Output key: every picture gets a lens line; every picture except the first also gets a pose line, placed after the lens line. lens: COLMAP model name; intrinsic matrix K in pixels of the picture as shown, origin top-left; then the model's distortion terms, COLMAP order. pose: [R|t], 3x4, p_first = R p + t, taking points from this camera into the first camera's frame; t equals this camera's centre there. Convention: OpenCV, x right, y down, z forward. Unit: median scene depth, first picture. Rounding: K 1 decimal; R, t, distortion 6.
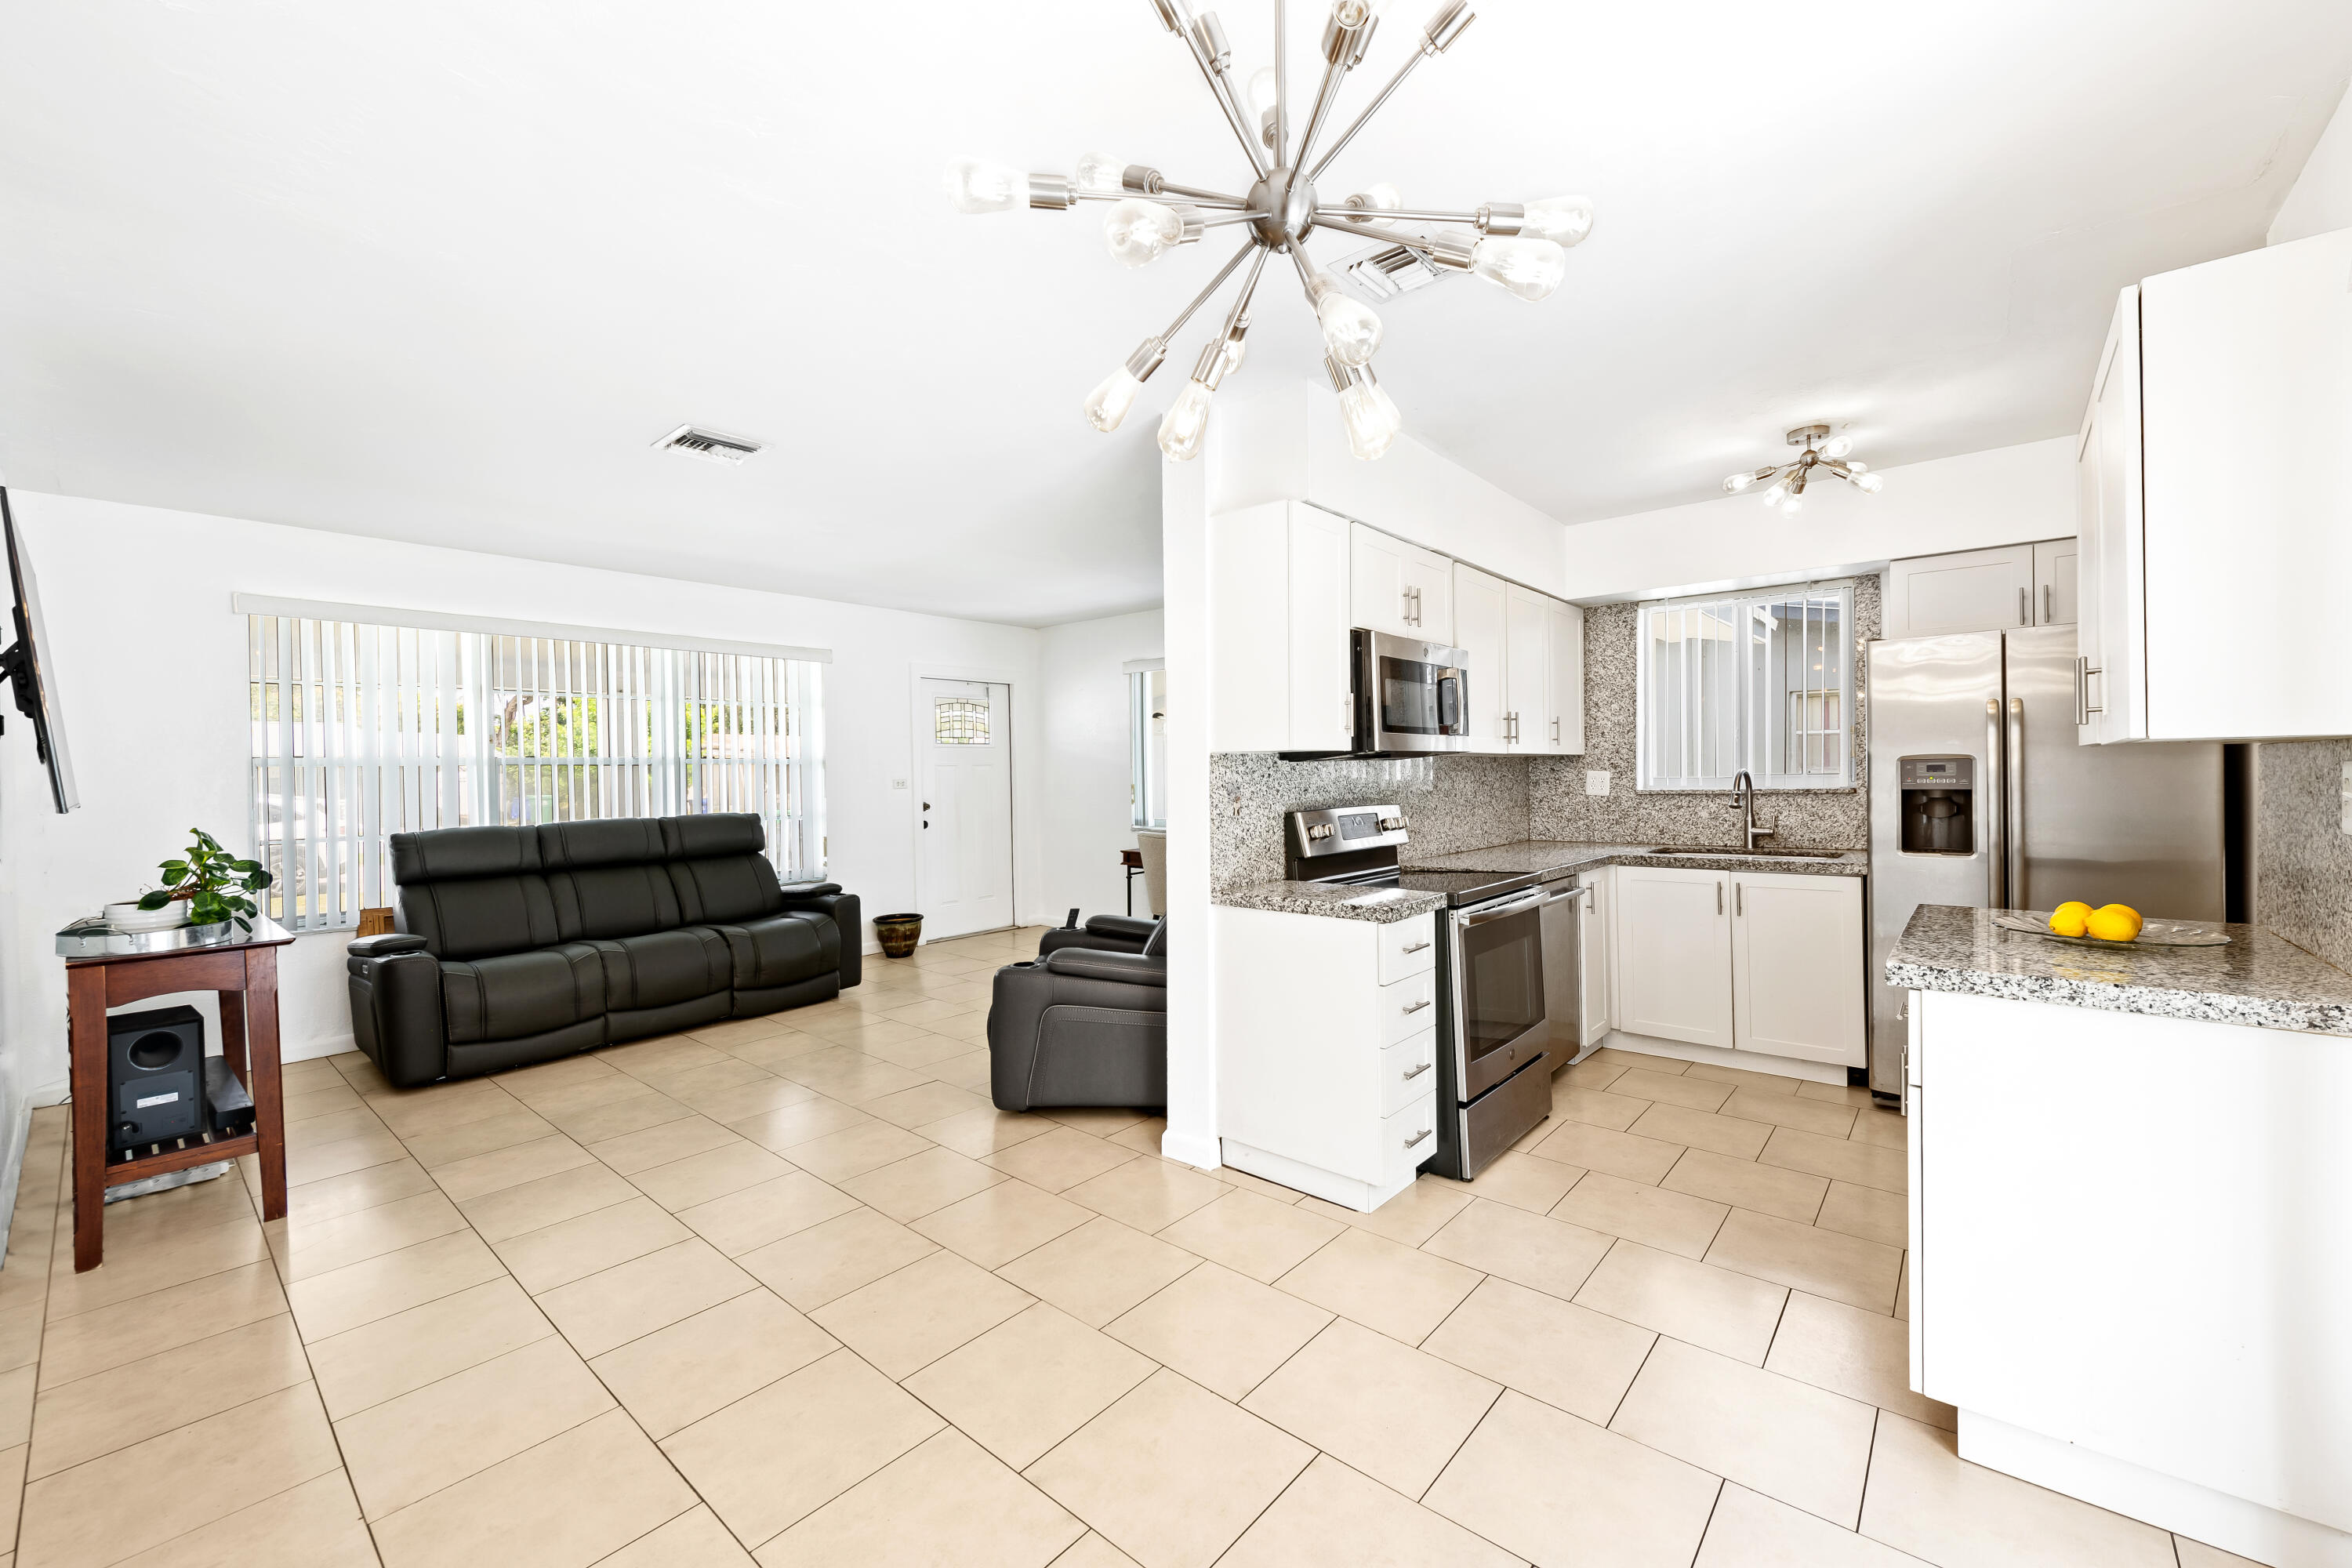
lens RADIAL K [[925.8, 0, 1185.6], [0, 925.8, 782.1], [0, 0, 1]] dist [-0.002677, -0.002244]
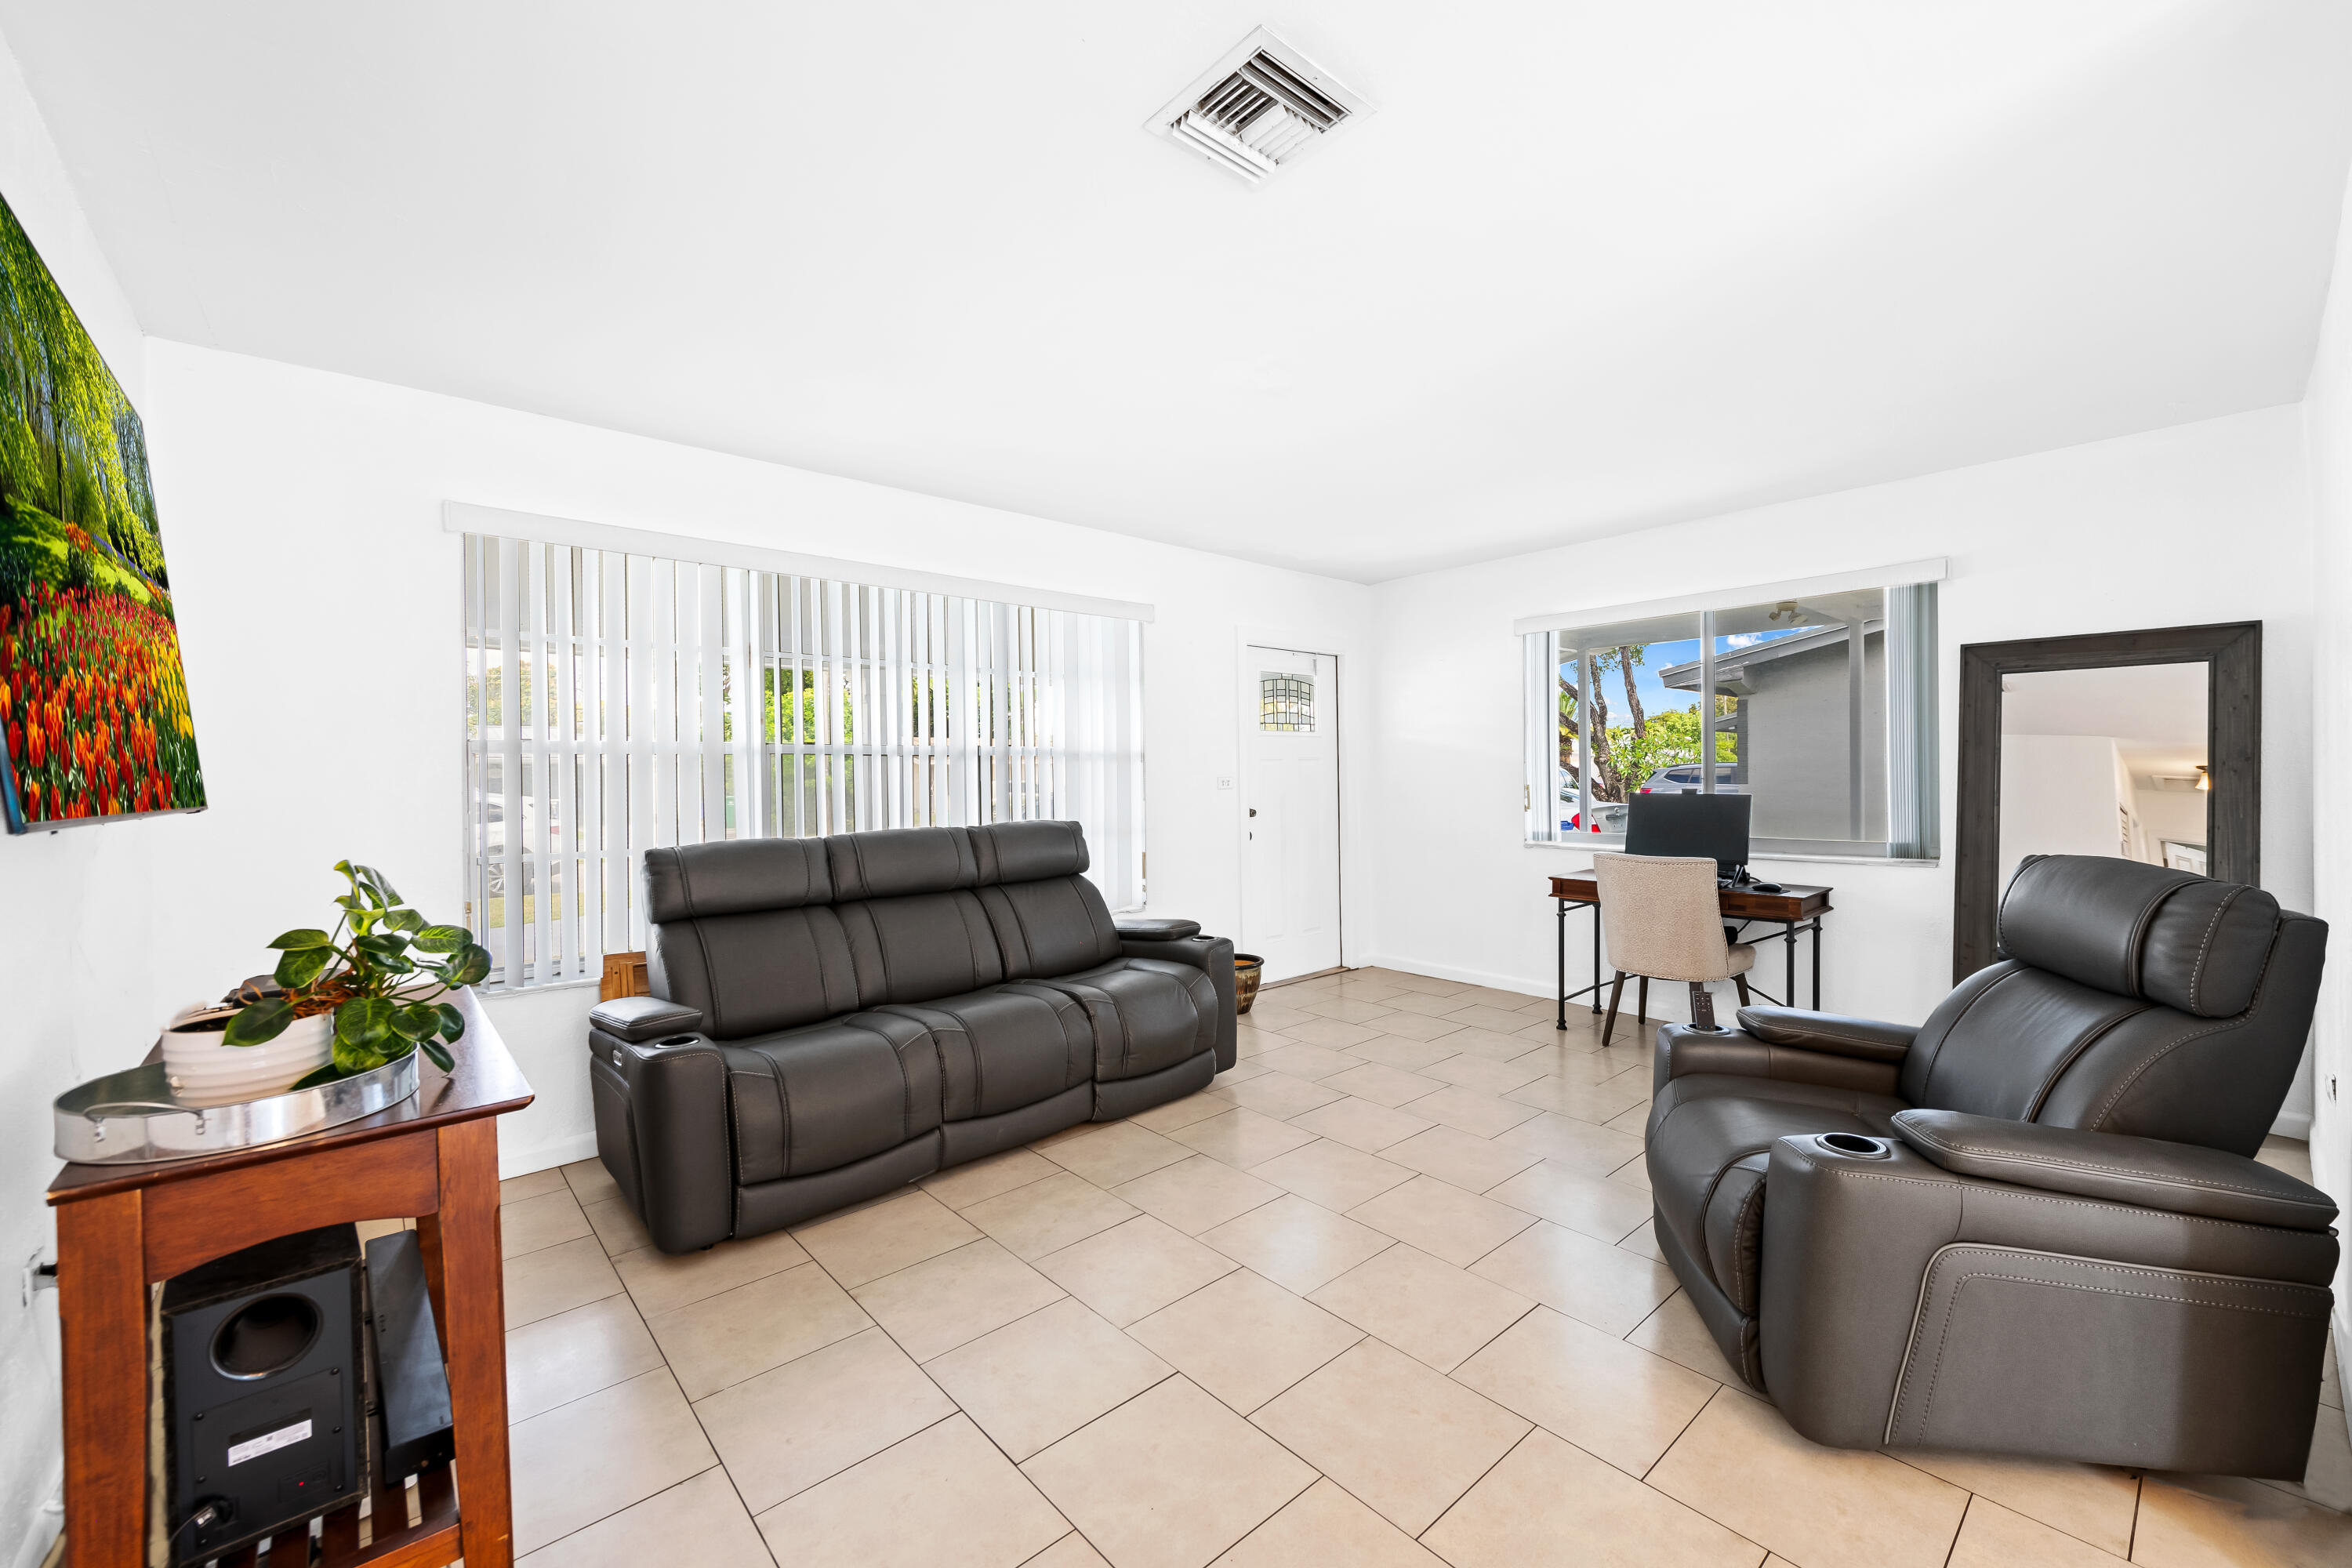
lens RADIAL K [[925.8, 0, 1183.3], [0, 925.8, 784.1], [0, 0, 1]] dist [-0.002677, -0.002244]
pose [[0.990324, 0.004234, -0.138710, -0.348881], [-0.004464, 0.999989, -0.001350, 0.005924], [0.138703, 0.001957, 0.990332, 0.351986]]
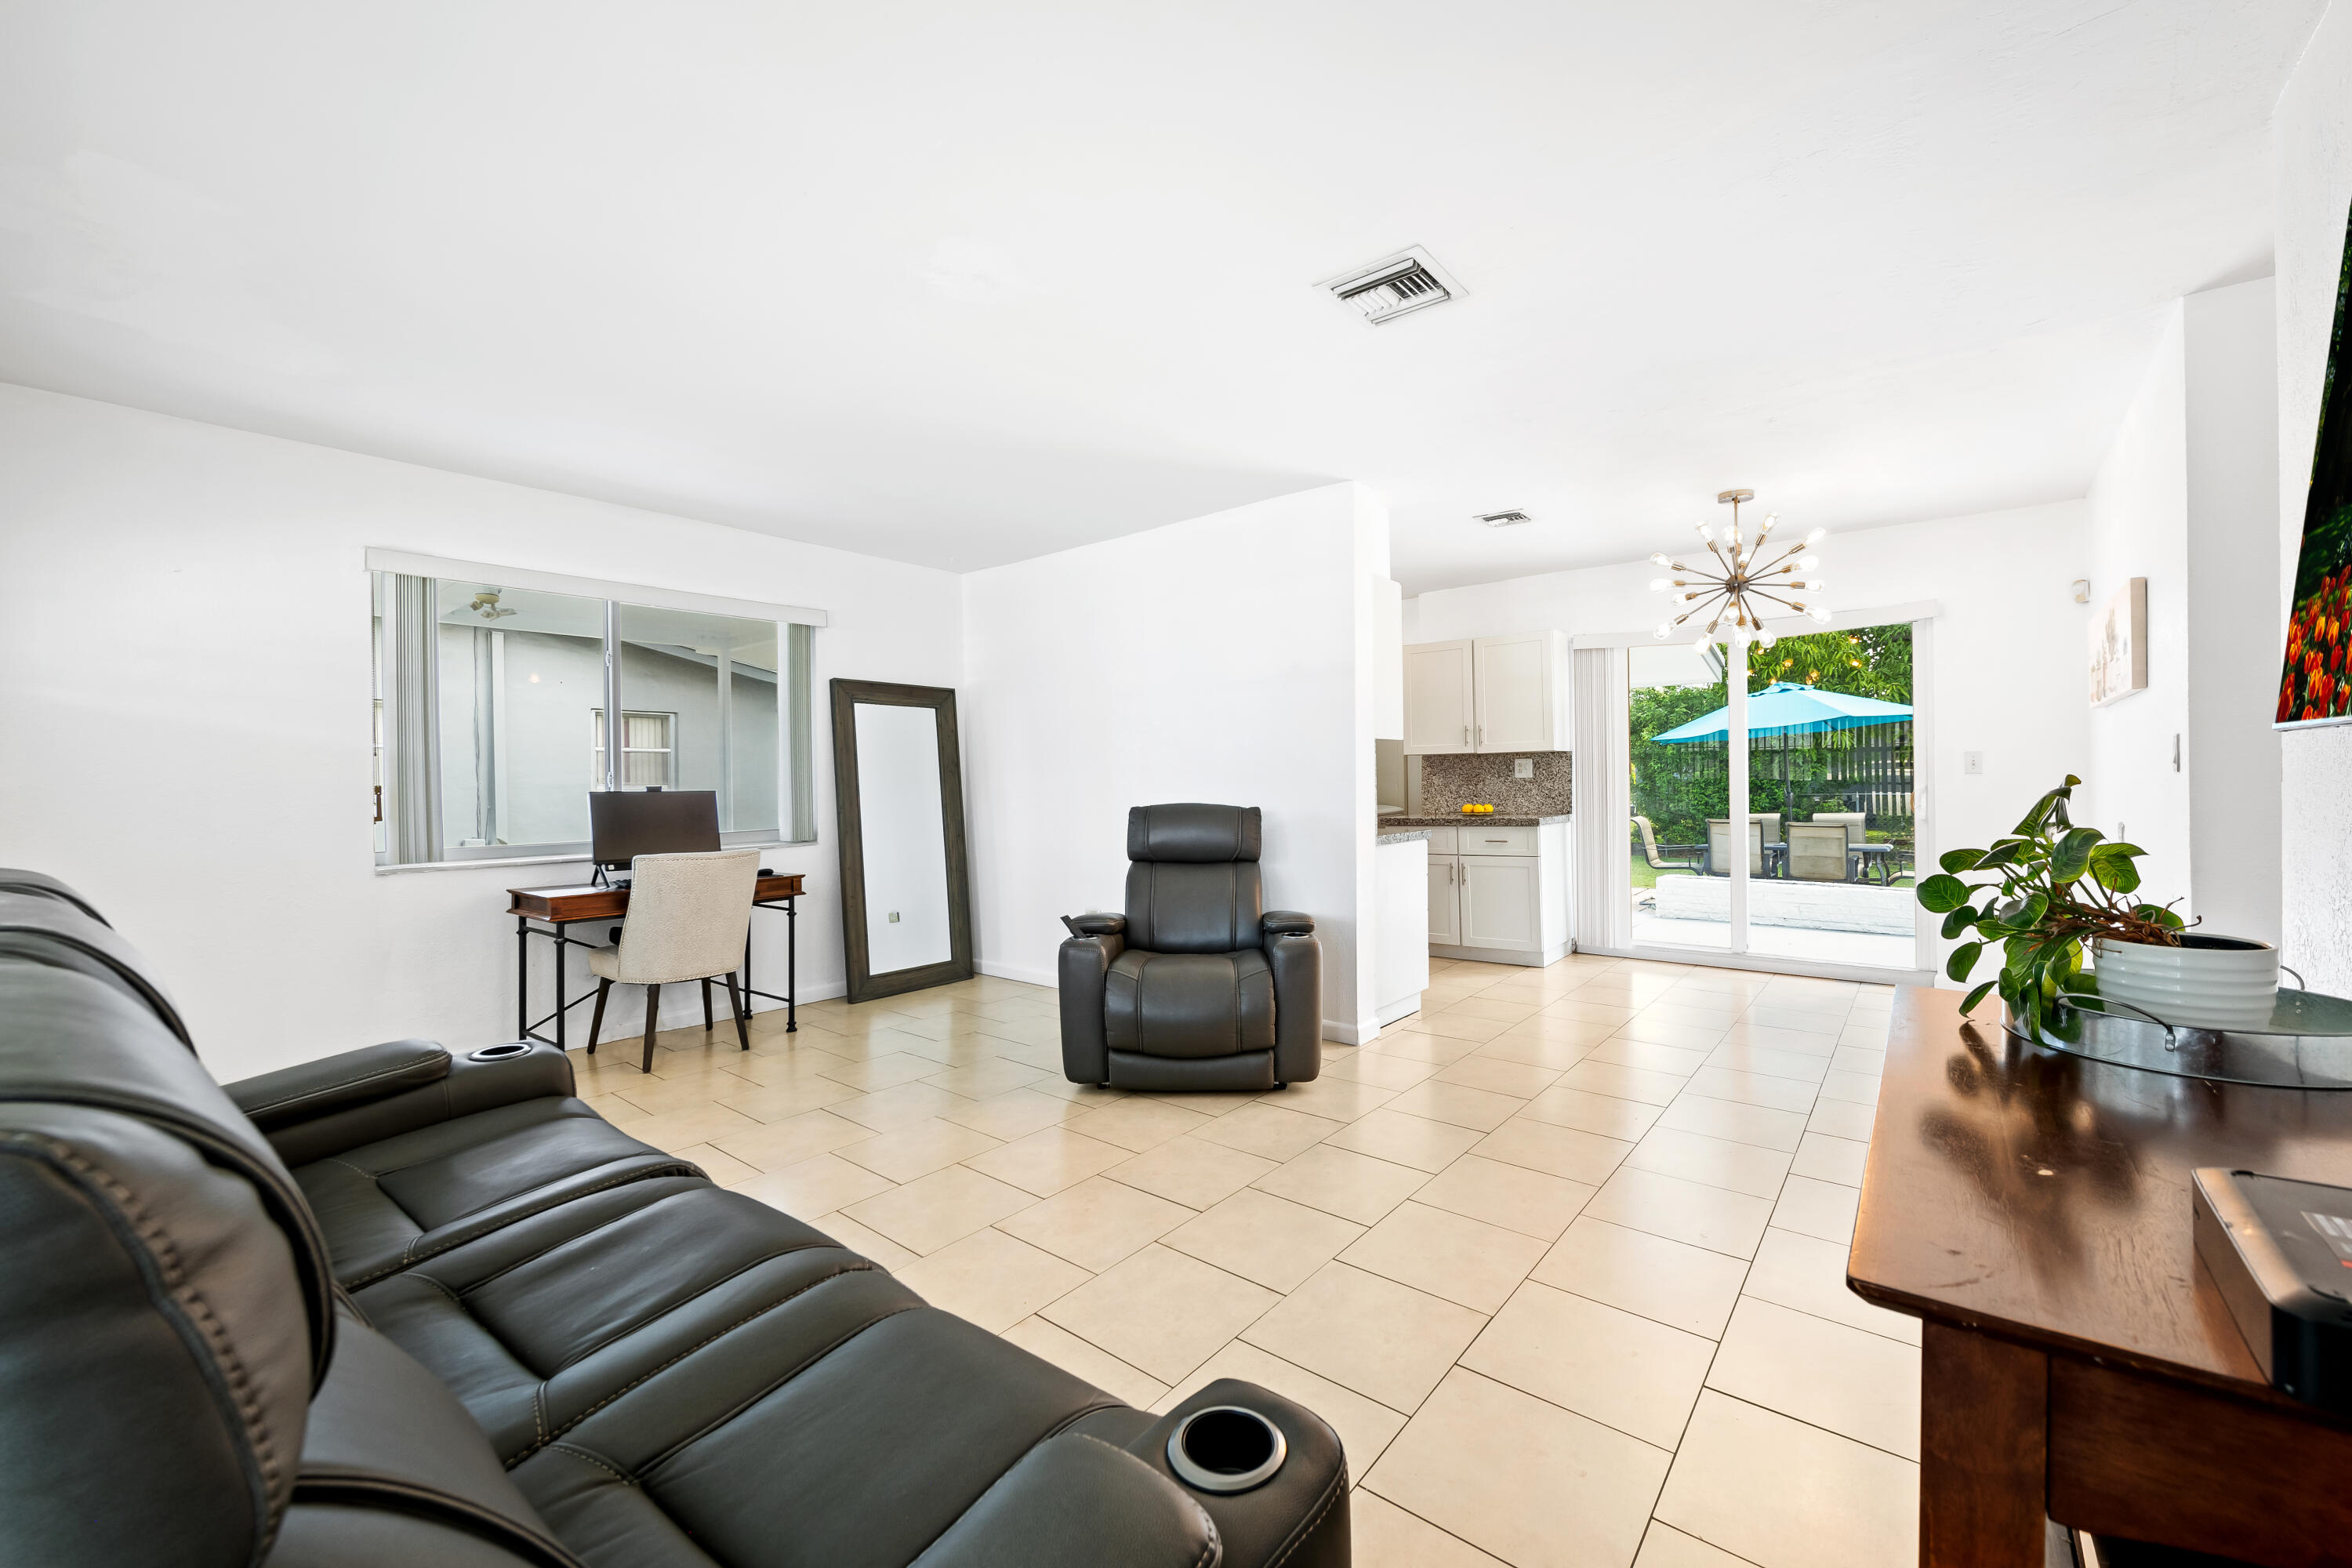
lens RADIAL K [[925.8, 0, 1179.6], [0, 925.8, 775.1], [0, 0, 1]] dist [-0.002677, -0.002244]
pose [[-0.021554, 0.019186, 0.999584, -1.357022], [0.025788, 0.999494, -0.018629, 0.042693], [-0.999435, 0.025376, -0.022038, 1.307910]]
